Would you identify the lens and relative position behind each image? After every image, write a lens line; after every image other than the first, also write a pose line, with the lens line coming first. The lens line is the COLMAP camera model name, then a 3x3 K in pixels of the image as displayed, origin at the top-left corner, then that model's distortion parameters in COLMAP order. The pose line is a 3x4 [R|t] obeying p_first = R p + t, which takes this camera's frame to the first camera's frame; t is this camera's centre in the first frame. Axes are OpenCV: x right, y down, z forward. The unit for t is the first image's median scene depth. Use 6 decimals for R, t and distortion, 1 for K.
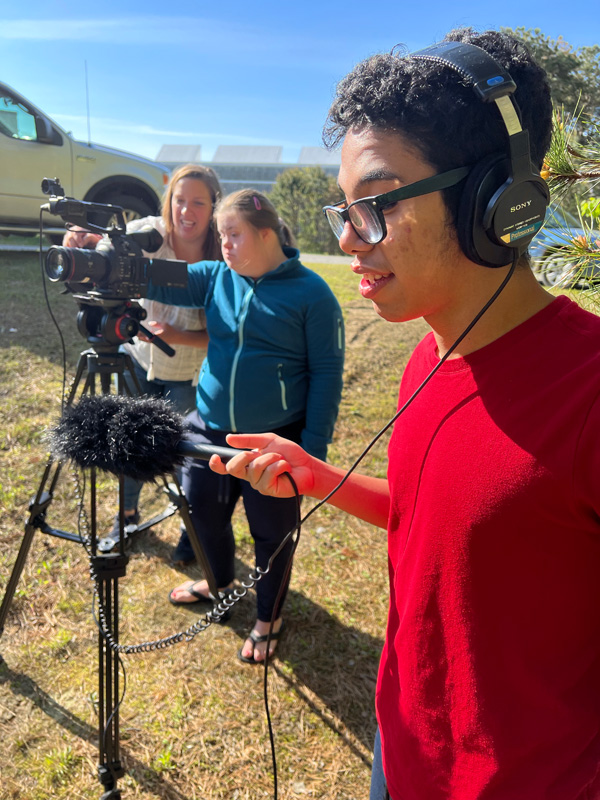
lens RADIAL K [[588.5, 0, 305.4], [0, 588.5, 398.9], [0, 0, 1]] dist [0.032894, -0.029768]
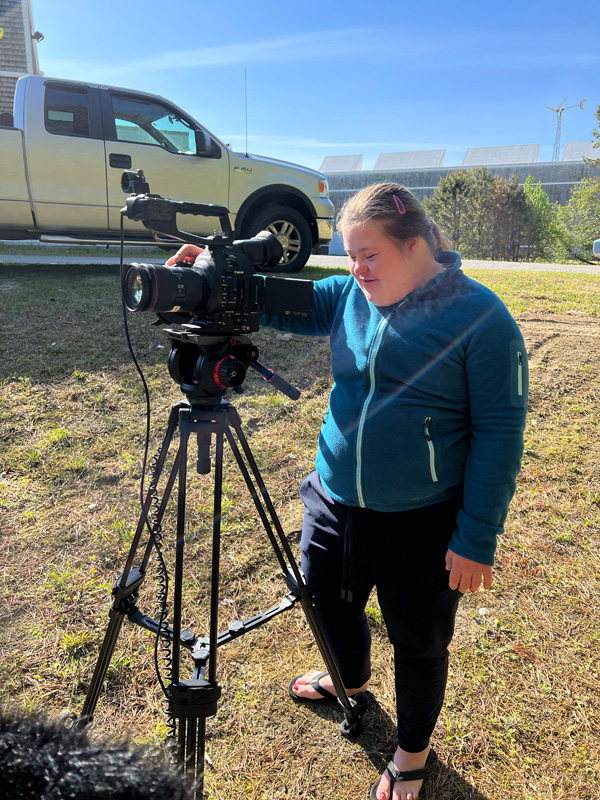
lens RADIAL K [[588.5, 0, 302.7], [0, 588.5, 404.5], [0, 0, 1]] dist [0.032894, -0.029768]
pose [[0.965588, 0.037964, -0.257289, -0.017210], [-0.038844, 0.999244, 0.001662, -0.053351], [0.257158, 0.008389, 0.966333, 0.199401]]
